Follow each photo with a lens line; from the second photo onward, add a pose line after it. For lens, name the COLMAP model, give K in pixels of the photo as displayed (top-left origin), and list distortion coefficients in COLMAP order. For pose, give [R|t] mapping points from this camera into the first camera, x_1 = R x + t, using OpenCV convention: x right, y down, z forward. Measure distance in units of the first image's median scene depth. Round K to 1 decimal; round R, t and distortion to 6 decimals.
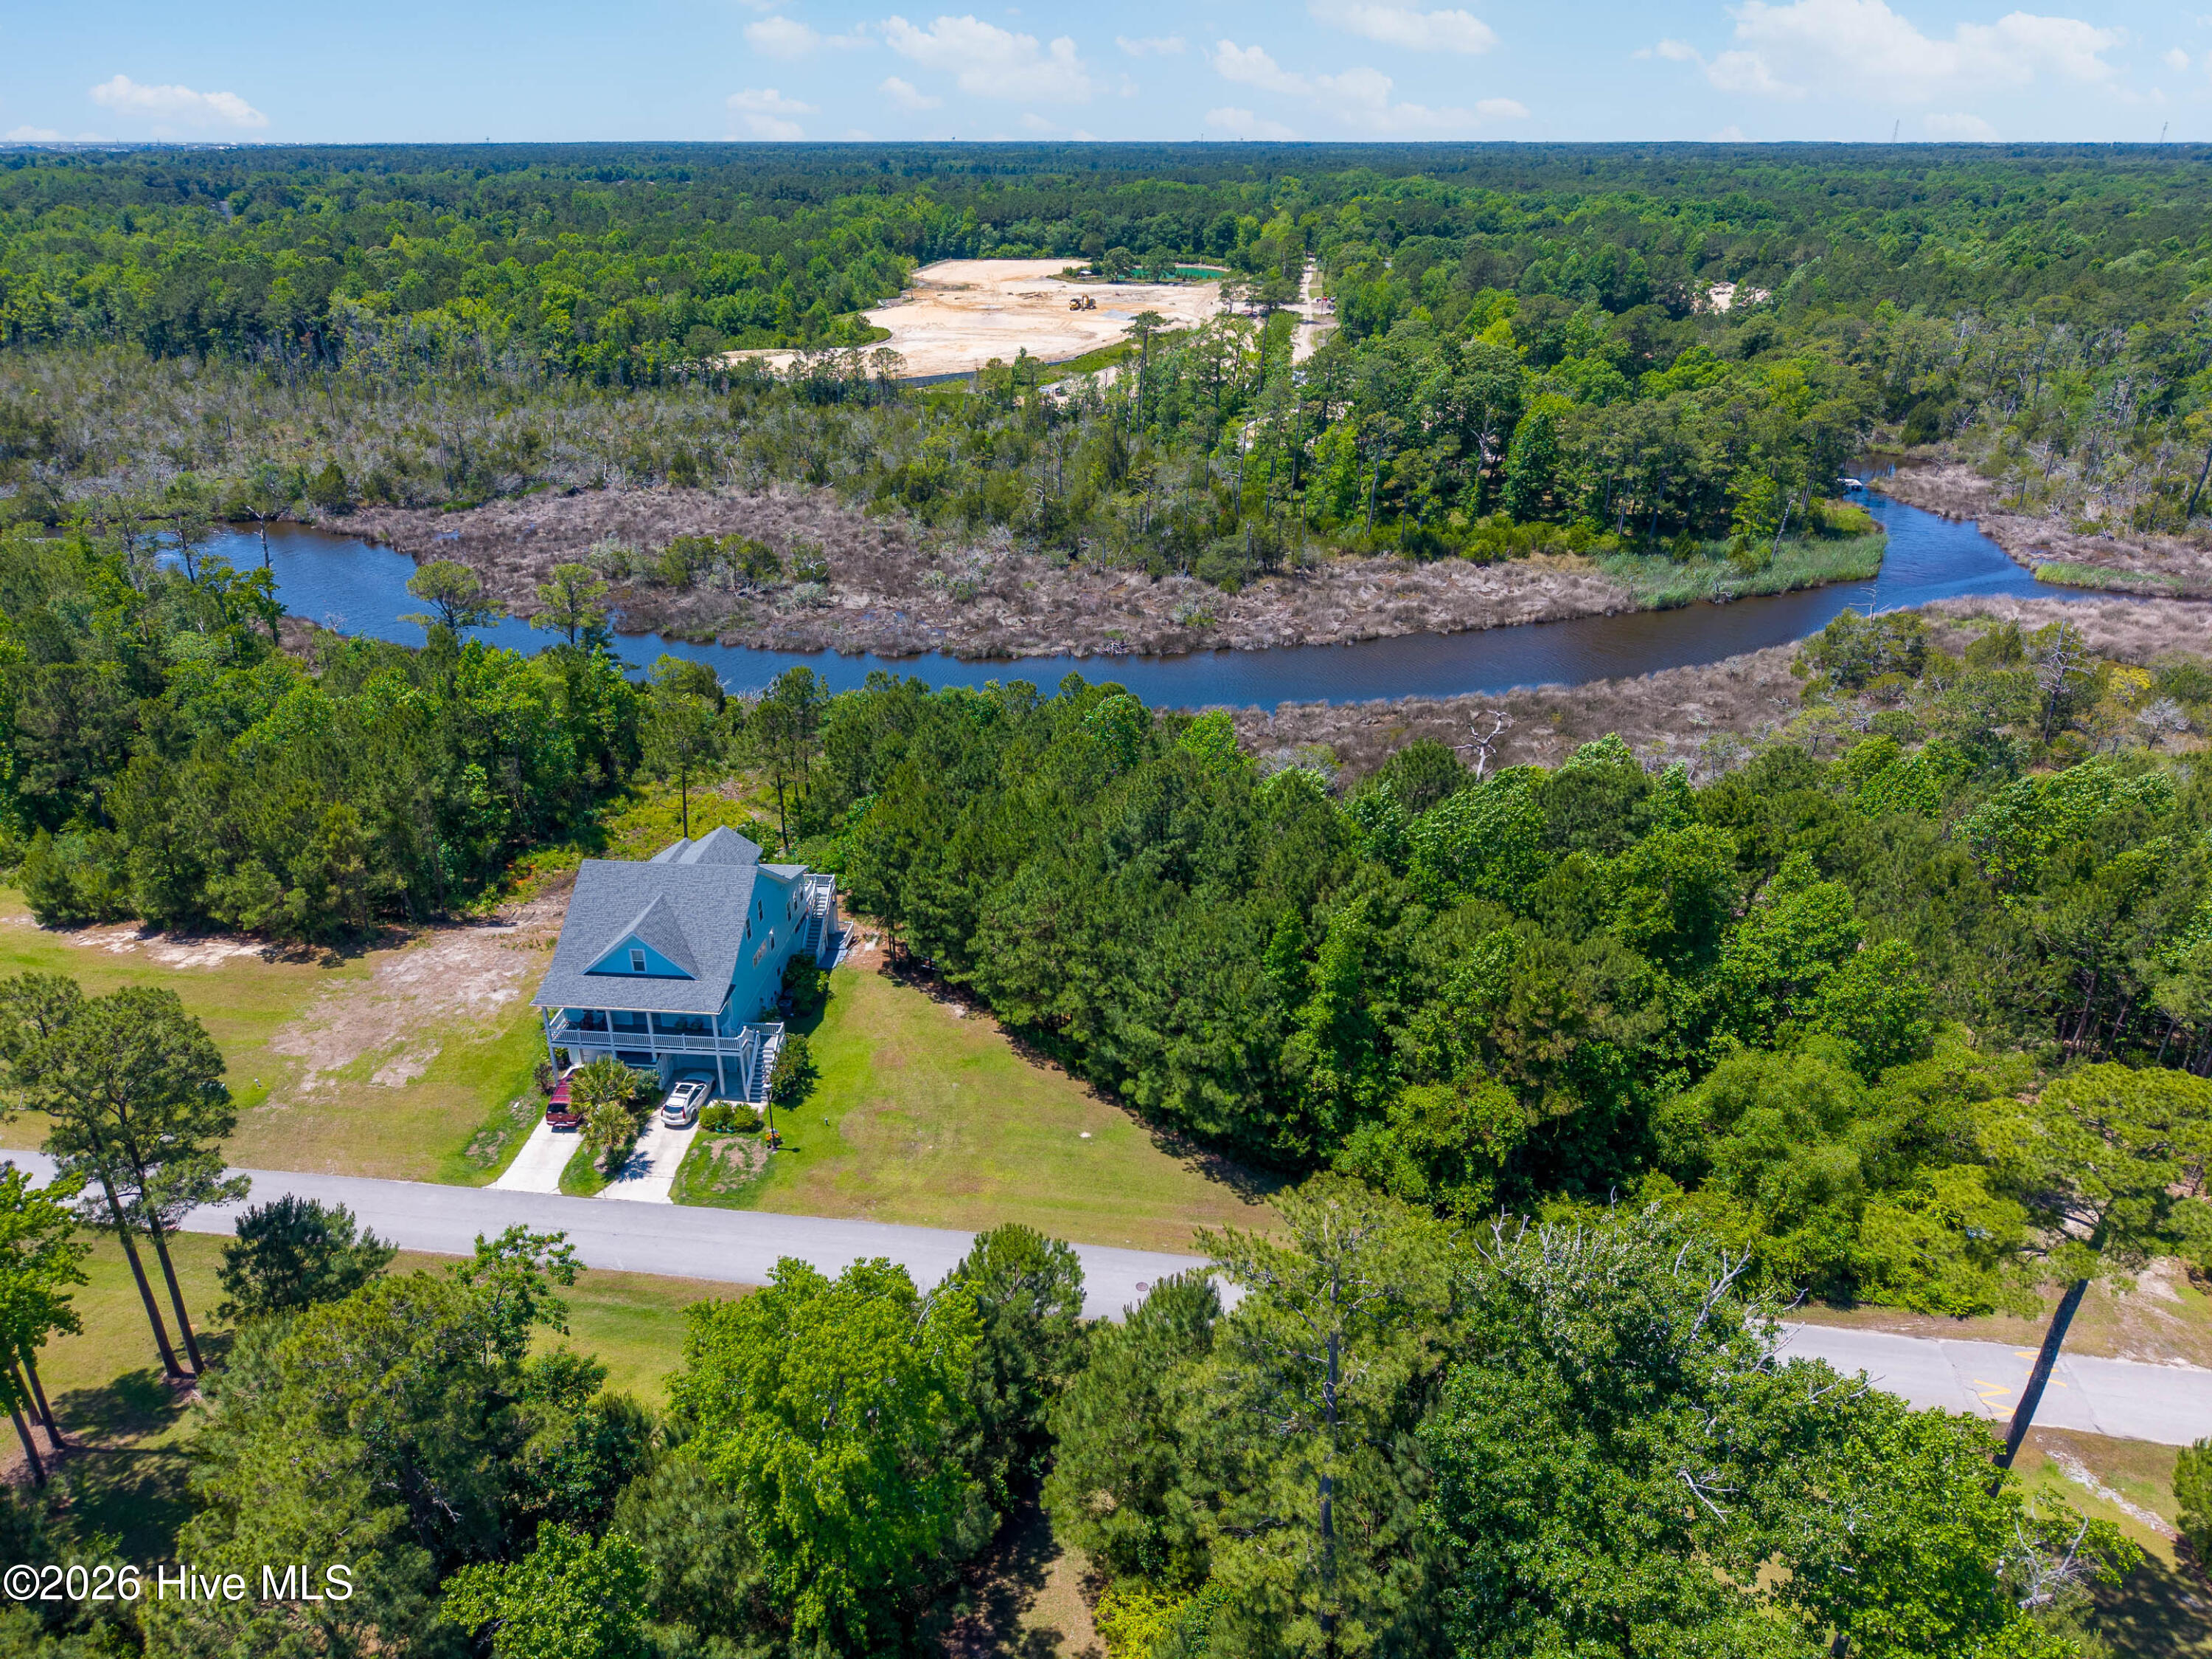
lens RADIAL K [[1511.1, 0, 1100.1], [0, 1511.1, 834.2], [0, 0, 1]] dist [0.023689, -0.024843]
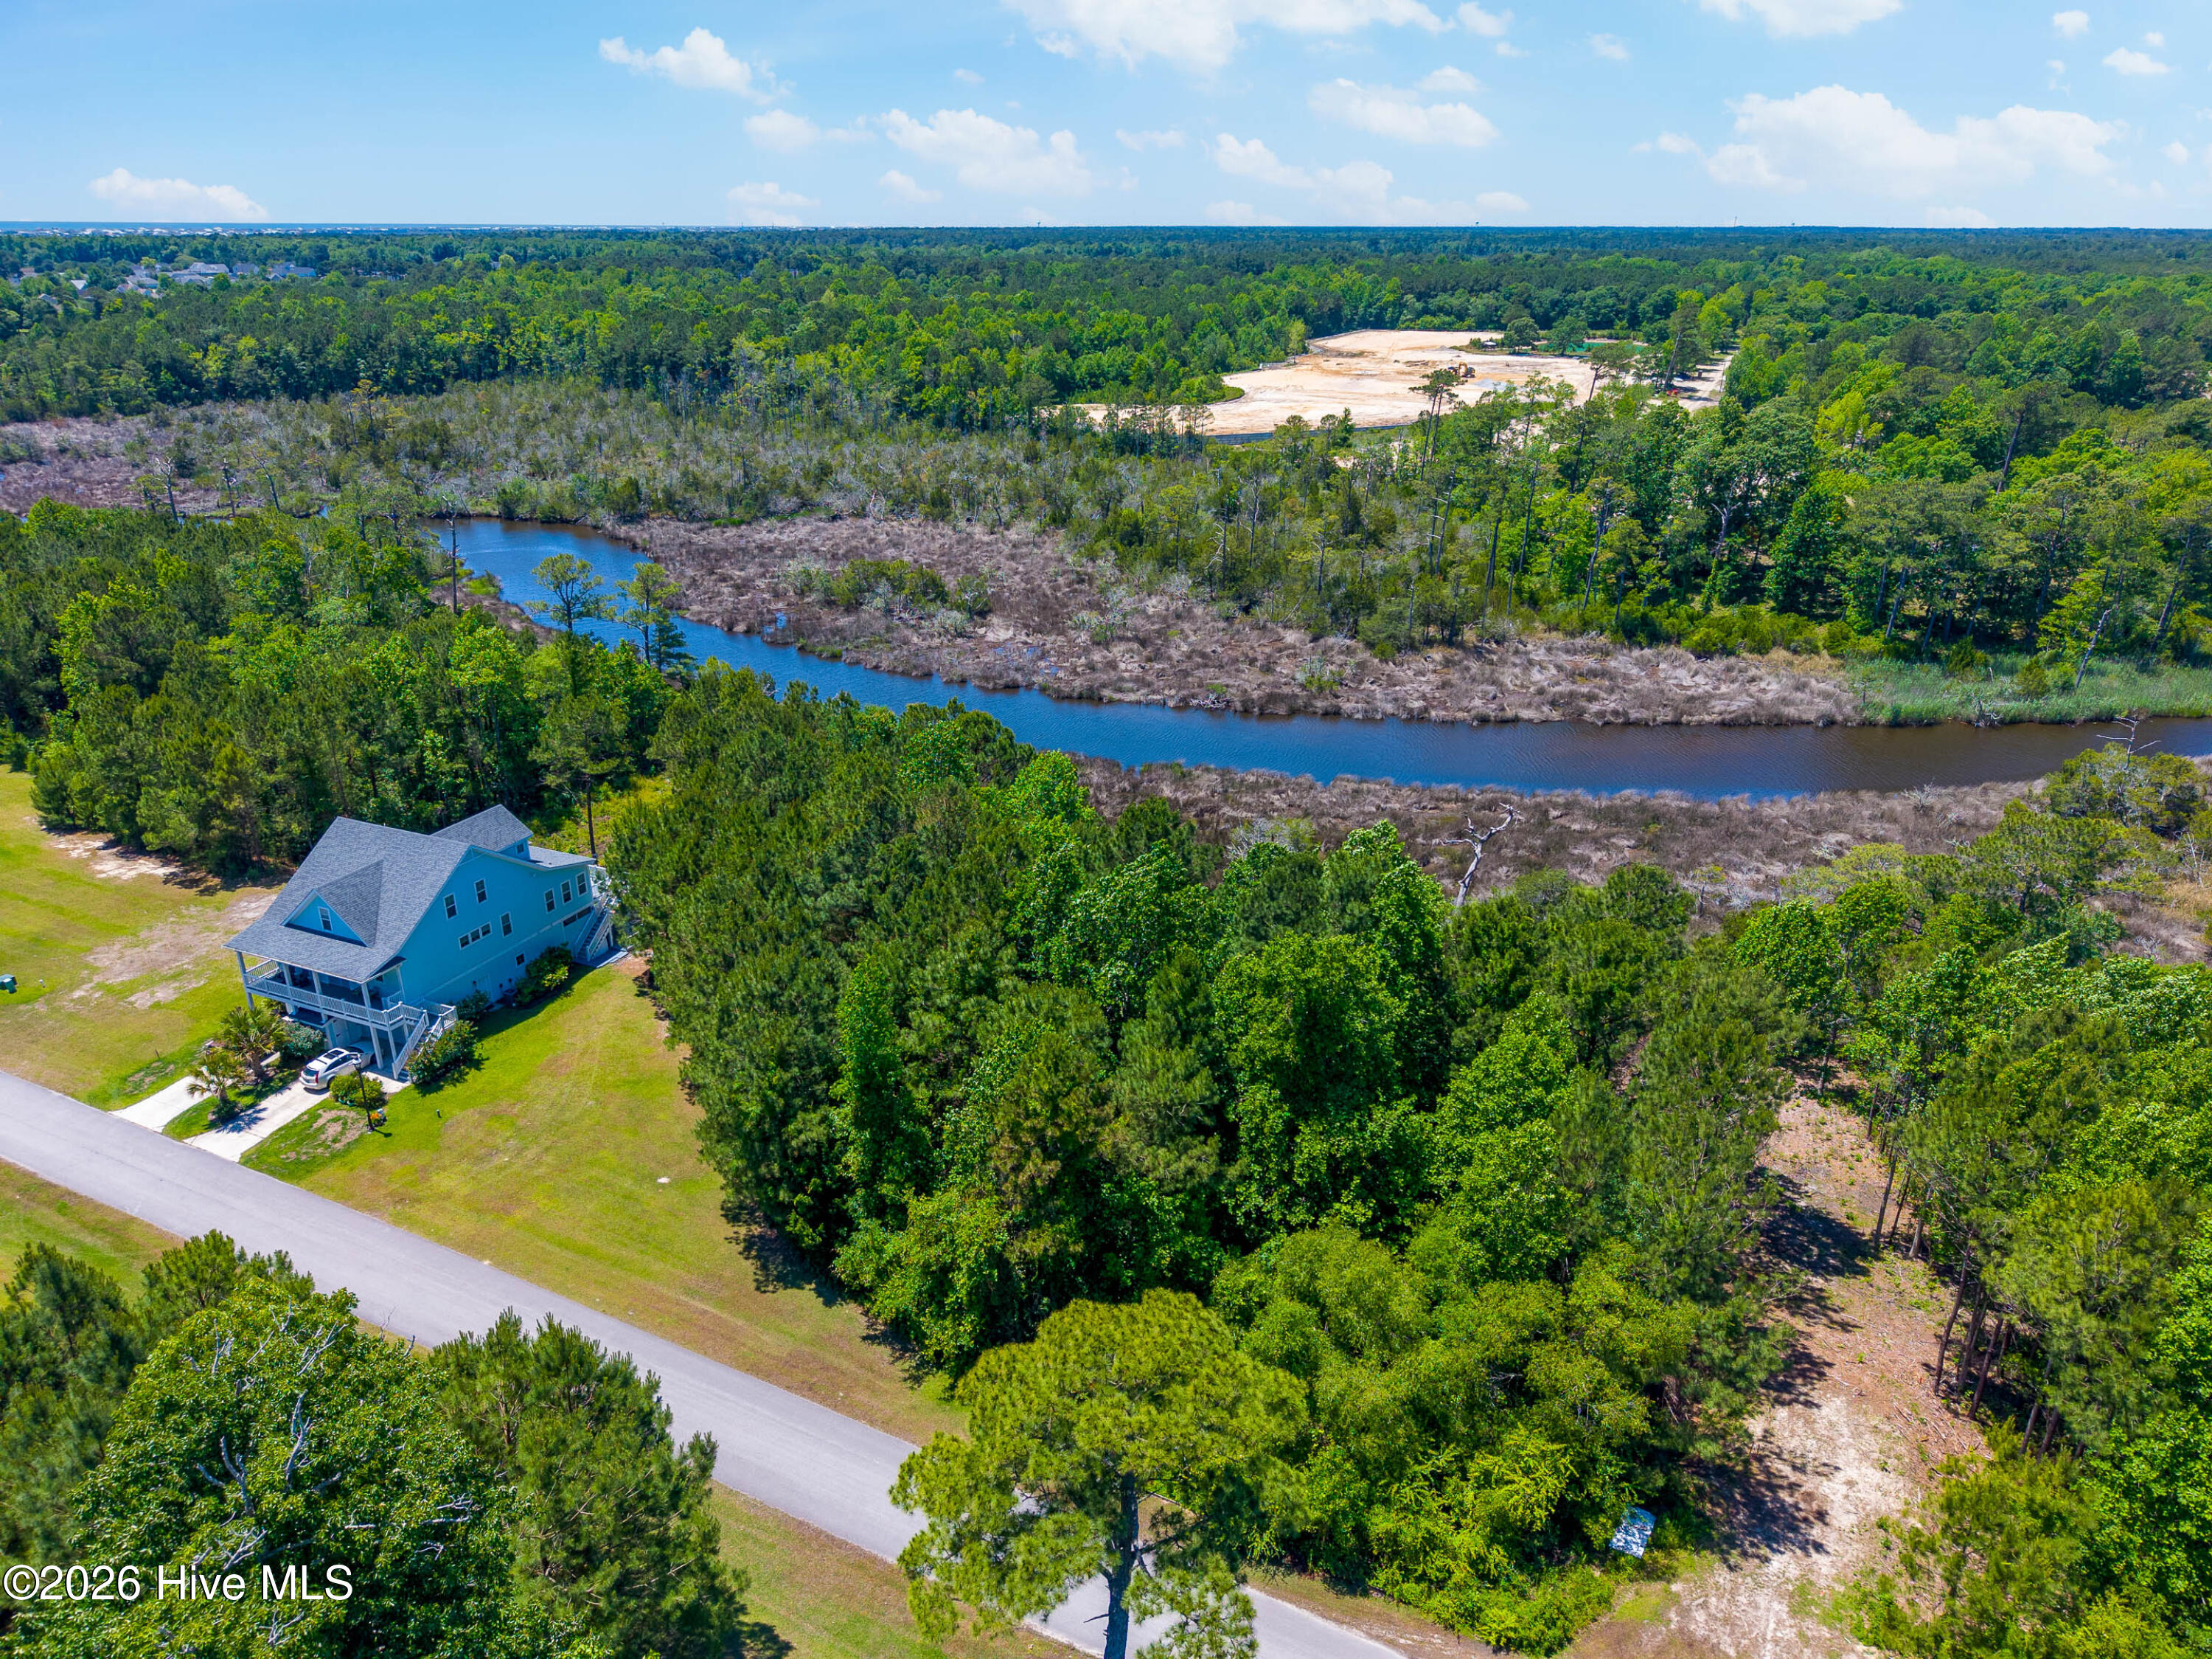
lens RADIAL K [[1505.2, 0, 1106.0], [0, 1505.2, 829.5], [0, 0, 1]] dist [0.011867, -0.001040]
pose [[0.945712, 0.123666, -0.300558, 0.207066], [-0.138698, 0.989907, -0.029114, -0.007787], [0.293924, 0.069221, 0.953319, 0.086577]]
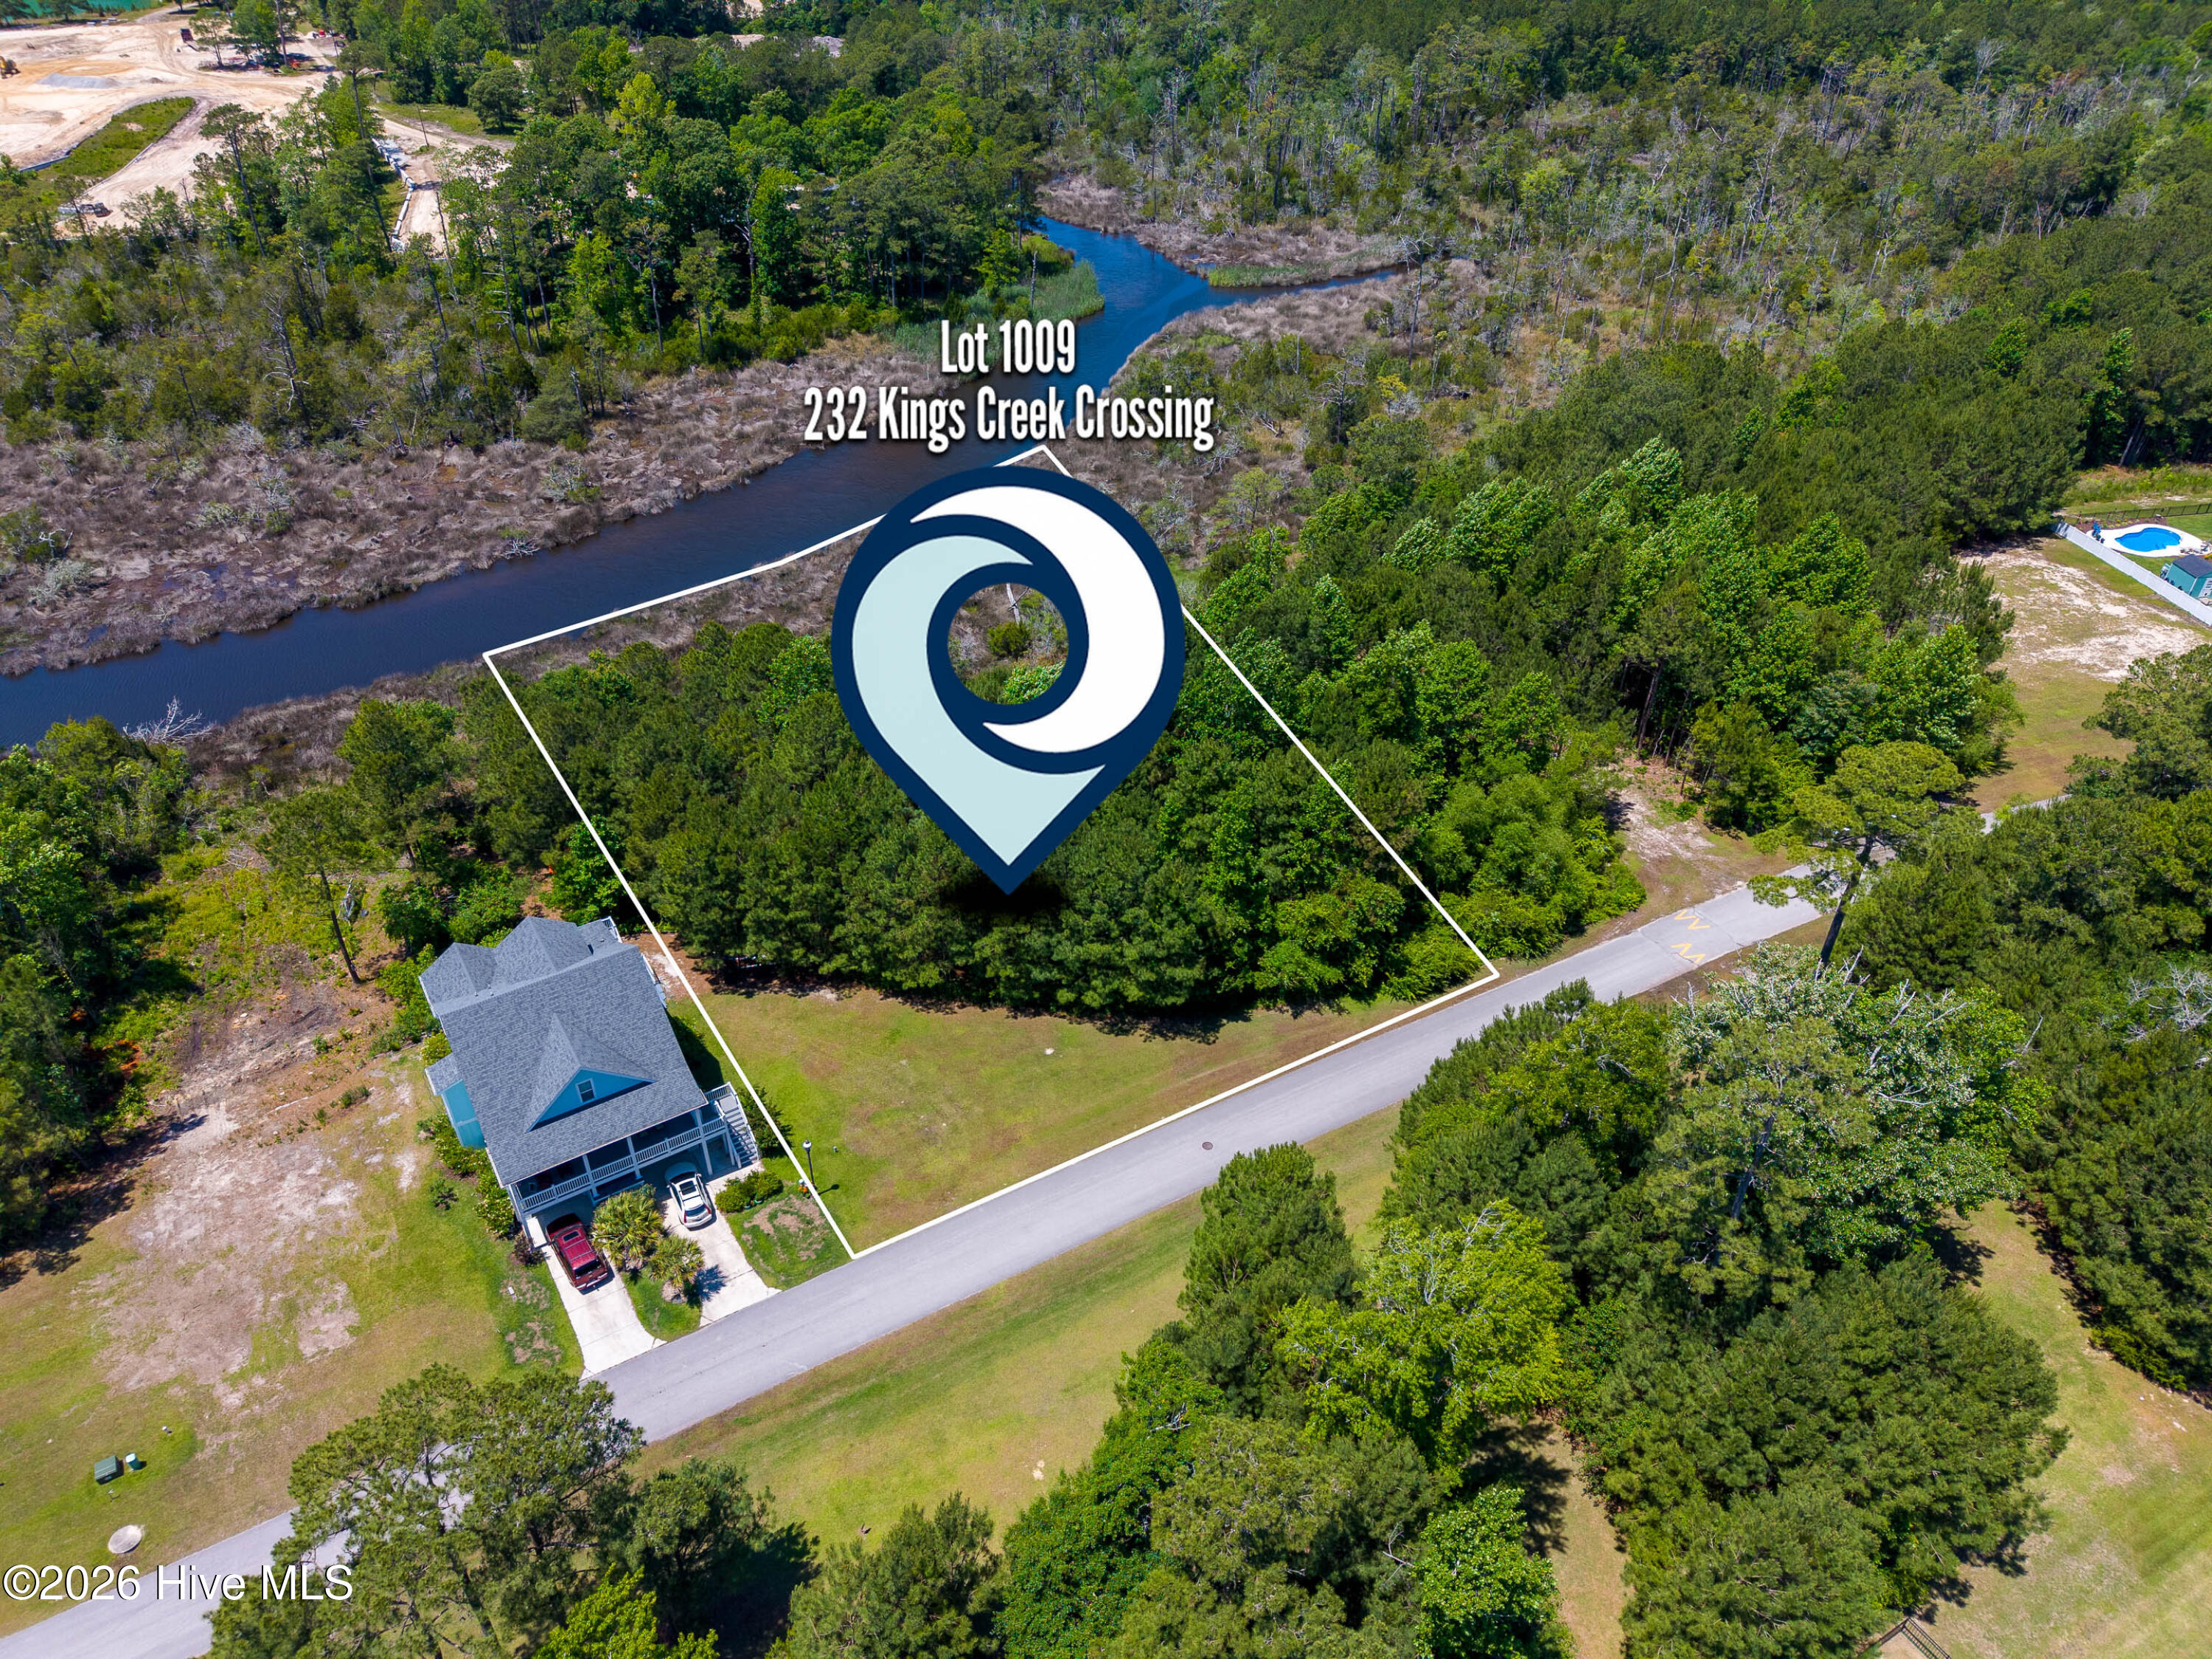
lens RADIAL K [[1505.2, 0, 1106.0], [0, 1505.2, 829.5], [0, 0, 1]] dist [0.011867, -0.001040]
pose [[0.785170, -0.357300, 0.505810, -0.203569], [0.254578, 0.930794, 0.262322, -0.099308], [-0.564533, -0.077199, 0.821792, 0.032349]]
